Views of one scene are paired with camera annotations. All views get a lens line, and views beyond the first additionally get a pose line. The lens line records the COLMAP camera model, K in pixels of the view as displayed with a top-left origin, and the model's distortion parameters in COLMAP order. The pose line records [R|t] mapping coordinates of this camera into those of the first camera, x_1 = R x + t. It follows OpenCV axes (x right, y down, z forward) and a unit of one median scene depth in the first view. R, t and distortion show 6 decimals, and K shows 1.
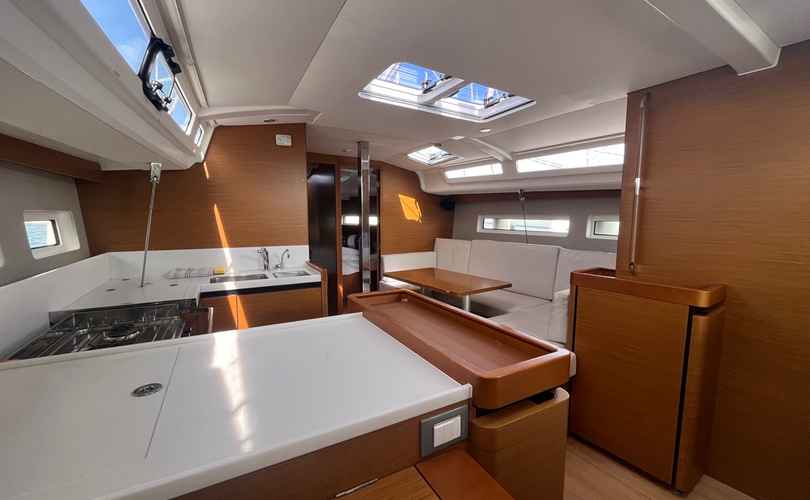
lens RADIAL K [[326.0, 0, 404.9], [0, 326.0, 249.9], [0, 0, 1]] dist [-0.002195, -0.000888]
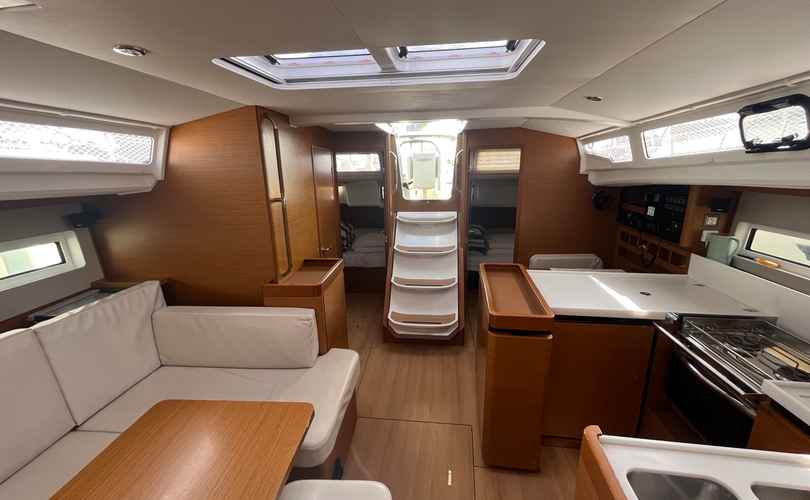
lens RADIAL K [[326.0, 0, 401.8], [0, 326.0, 247.9], [0, 0, 1]] dist [-0.002195, -0.000888]
pose [[-0.777965, -0.141618, 0.612140, -0.196166], [0.076013, 0.945897, 0.315436, -0.214212], [-0.623693, 0.291929, -0.725110, 0.955841]]
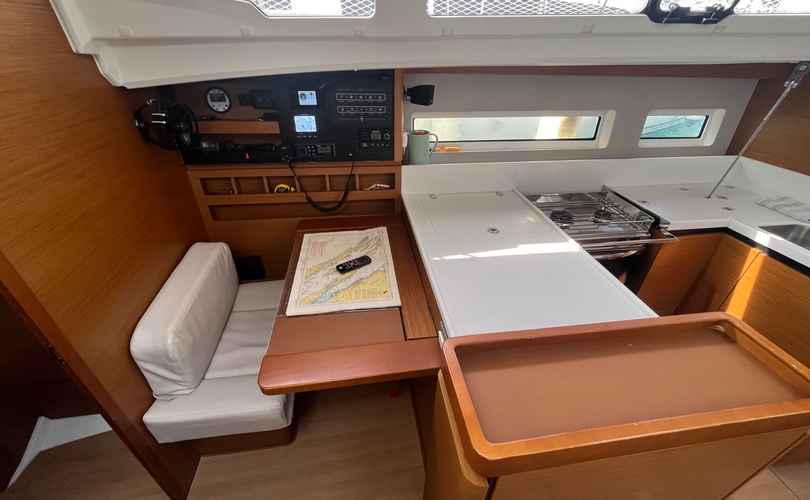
lens RADIAL K [[326.0, 0, 404.9], [0, 326.0, 251.1], [0, 0, 1]] dist [-0.002195, -0.000888]
pose [[-0.360170, 0.492781, -0.792114, 0.248769], [-0.113071, 0.819780, 0.561405, -0.125308], [0.926009, 0.291766, -0.239541, 0.237756]]
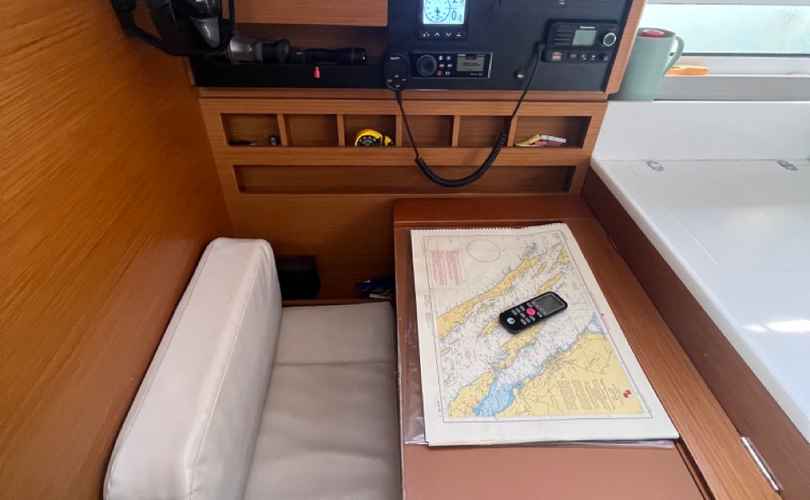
lens RADIAL K [[431.9, 0, 405.2], [0, 431.9, 249.3], [0, 0, 1]] dist [-0.001150, 0.001186]
pose [[-0.453108, 0.544782, -0.705624, 0.143652], [-0.110335, 0.751183, 0.650807, -0.058065], [0.884601, 0.372741, -0.280258, 0.055267]]
